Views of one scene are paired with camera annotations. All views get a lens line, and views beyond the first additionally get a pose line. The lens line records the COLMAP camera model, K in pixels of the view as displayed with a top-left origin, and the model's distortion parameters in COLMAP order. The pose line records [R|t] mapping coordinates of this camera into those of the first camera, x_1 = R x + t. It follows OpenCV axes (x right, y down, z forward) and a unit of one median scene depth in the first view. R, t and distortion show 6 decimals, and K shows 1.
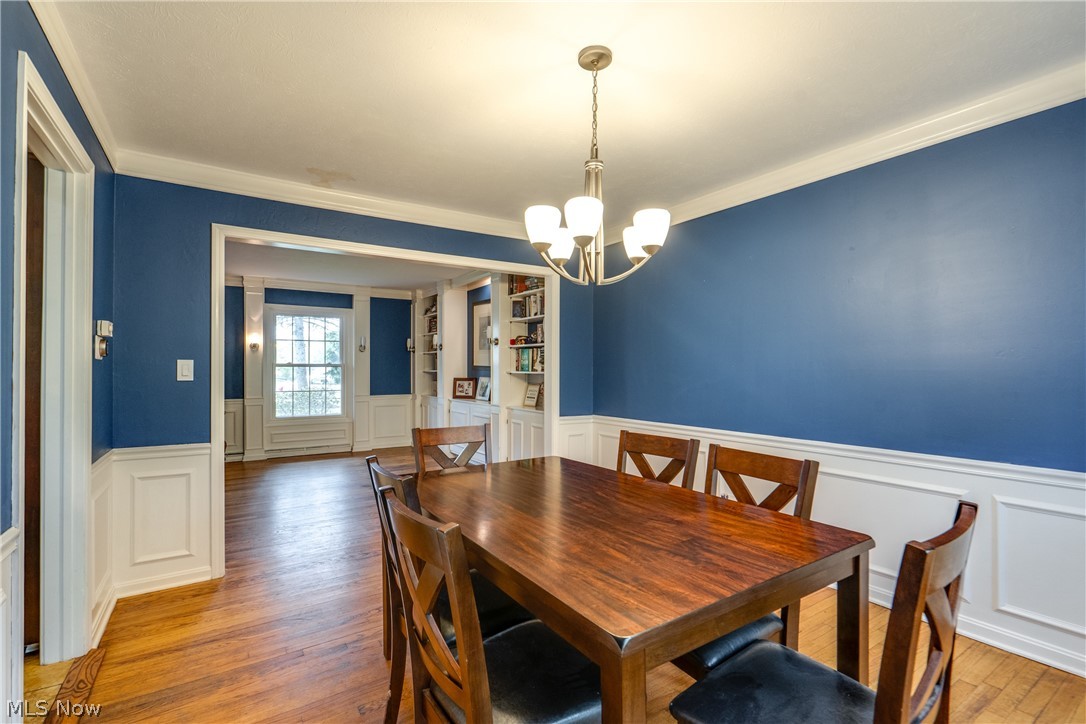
lens RADIAL K [[495.6, 0, 543.0], [0, 495.6, 362.0], [0, 0, 1]] dist [-0.003411, 0.000058]
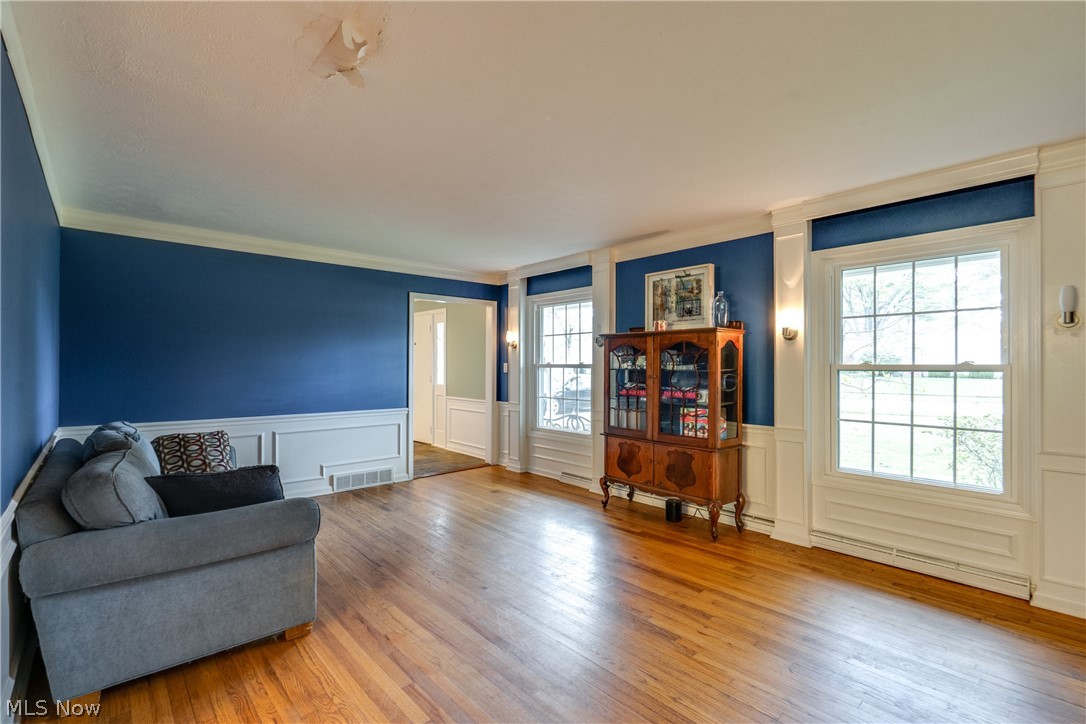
lens RADIAL K [[495.6, 0, 543.0], [0, 495.6, 362.0], [0, 0, 1]] dist [-0.003411, 0.000058]
pose [[0.142839, -0.003350, -0.989740, -0.076292], [0.007109, 0.999972, -0.002359, -0.000458], [0.989720, -0.006699, 0.142858, 0.618604]]
